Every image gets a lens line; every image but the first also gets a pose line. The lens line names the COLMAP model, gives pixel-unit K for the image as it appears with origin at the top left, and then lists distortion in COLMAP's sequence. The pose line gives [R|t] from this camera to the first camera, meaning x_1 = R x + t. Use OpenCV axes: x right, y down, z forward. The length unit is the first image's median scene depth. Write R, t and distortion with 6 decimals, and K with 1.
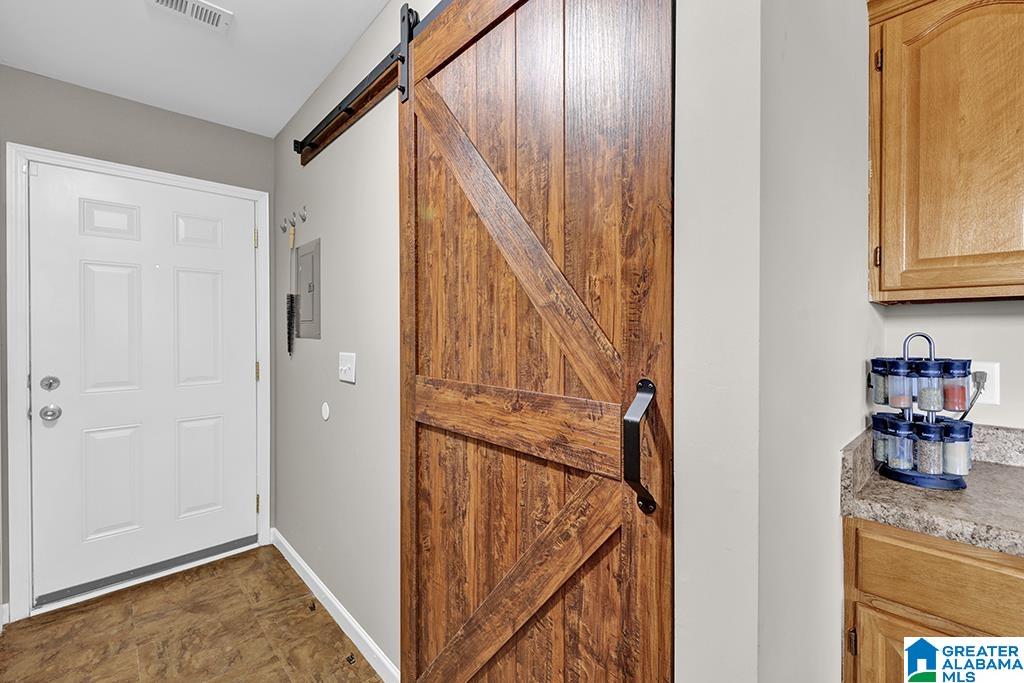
lens RADIAL K [[435.5, 0, 512.0], [0, 435.5, 341.5], [0, 0, 1]] dist [-0.009321, 0.000224]
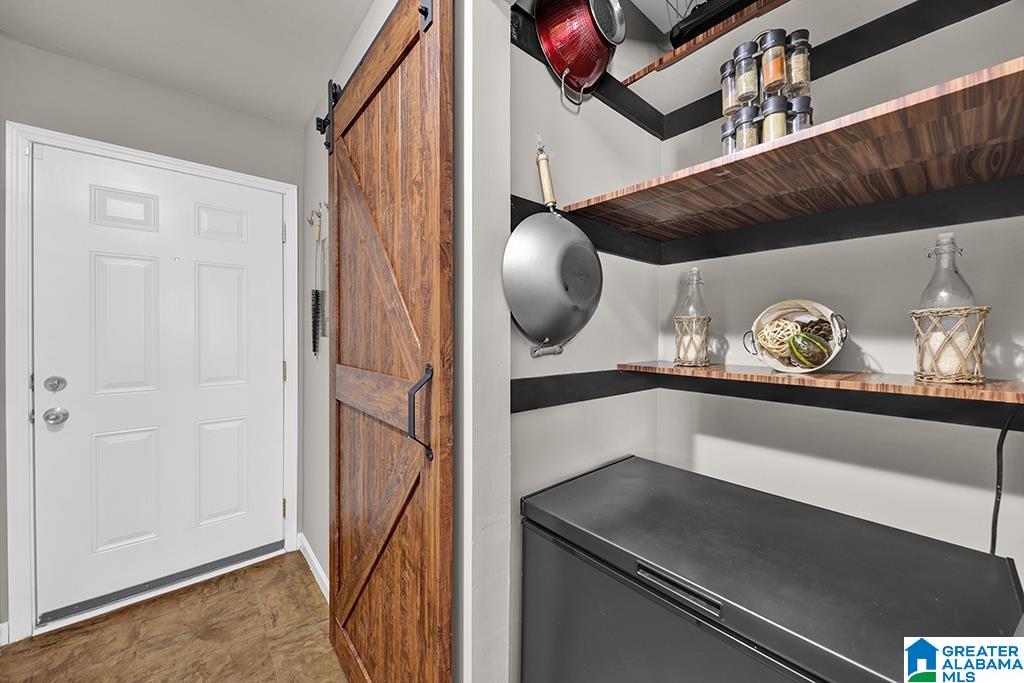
lens RADIAL K [[375.9, 0, 512.0], [0, 375.9, 341.5], [0, 0, 1]] dist [0.000507, 0.000026]
pose [[0.999197, 0.006633, -0.039524, -0.060239], [-0.006525, 0.999975, 0.002881, -0.002952], [0.039542, -0.002621, 0.999214, 0.224894]]
